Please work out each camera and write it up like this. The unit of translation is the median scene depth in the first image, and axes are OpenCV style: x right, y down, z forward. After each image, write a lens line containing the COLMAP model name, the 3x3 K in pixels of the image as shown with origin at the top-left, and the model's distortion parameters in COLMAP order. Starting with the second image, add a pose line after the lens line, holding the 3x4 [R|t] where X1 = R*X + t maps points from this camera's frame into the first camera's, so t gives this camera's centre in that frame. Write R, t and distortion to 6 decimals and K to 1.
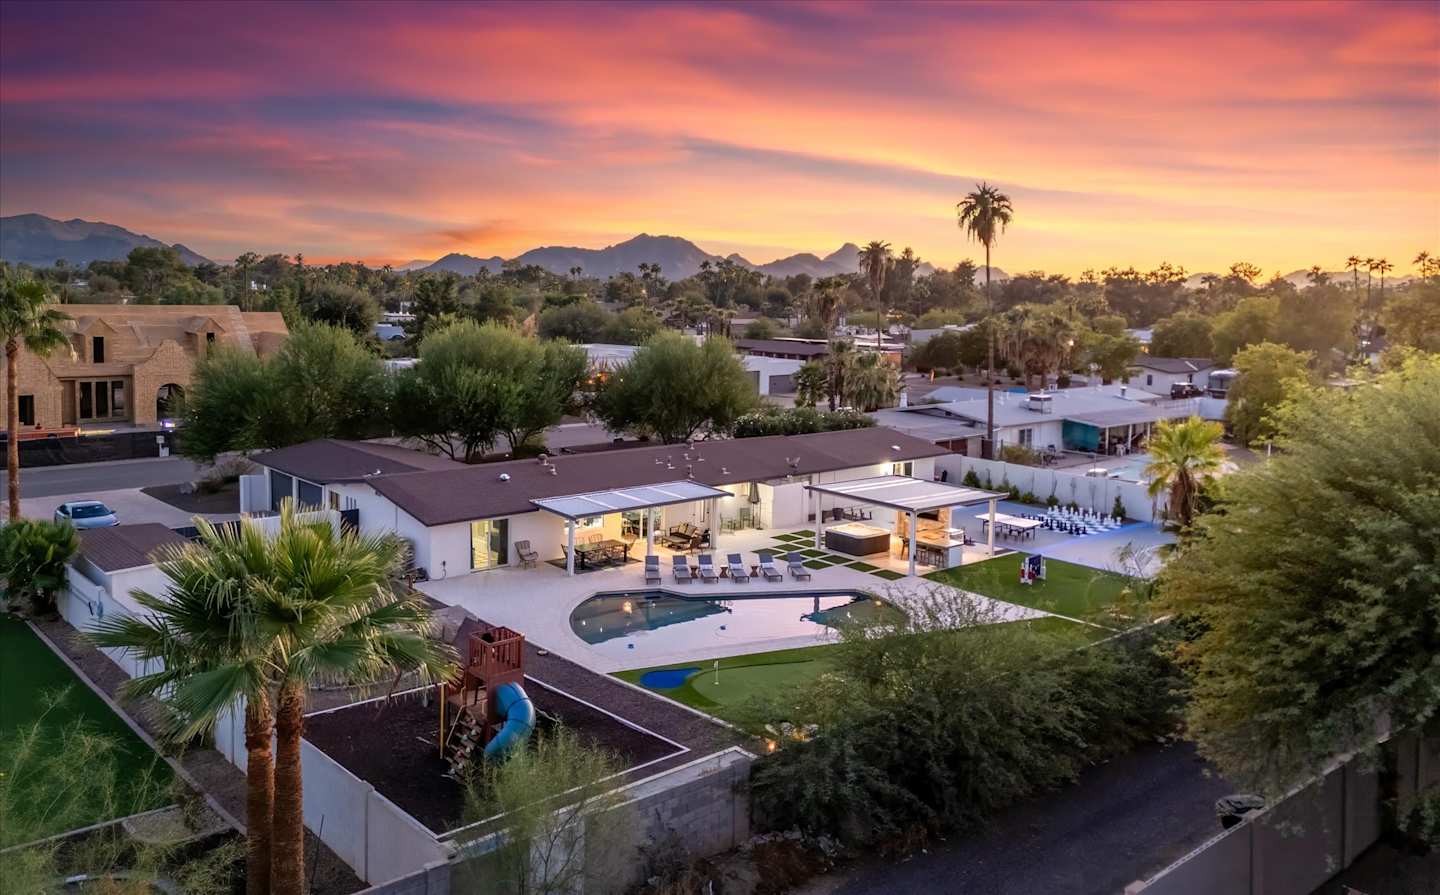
lens RADIAL K [[1162.0, 0, 720.0], [0, 1162.0, 447.5], [0, 0, 1]] dist [-0.004292, 0.000106]
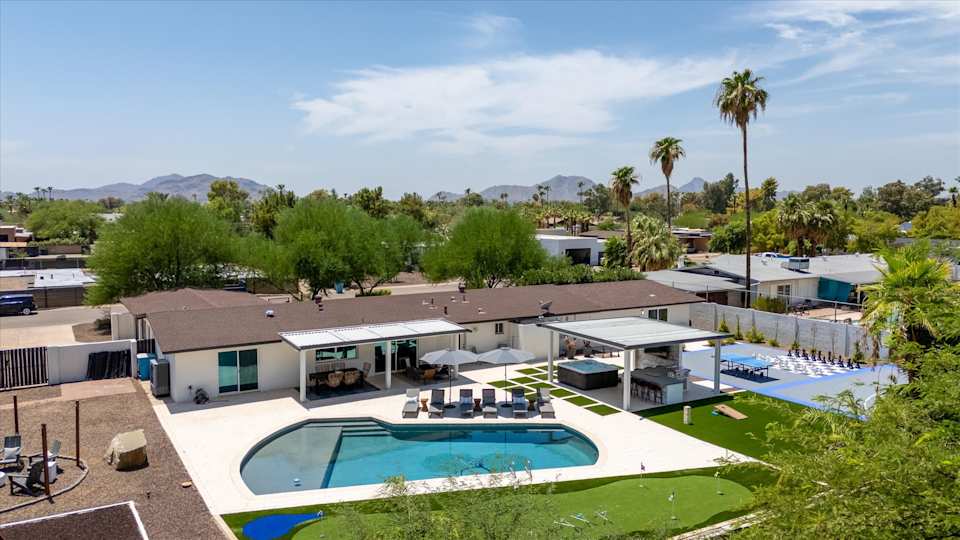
lens RADIAL K [[728.6, 0, 480.0], [0, 728.6, 270.0], [0, 0, 1]] dist [0.011837, 0.001175]
pose [[0.981824, -0.004165, -0.189747, 0.102947], [-0.007357, 0.998173, -0.059976, 0.016631], [0.189650, 0.060281, 0.979999, 0.216825]]
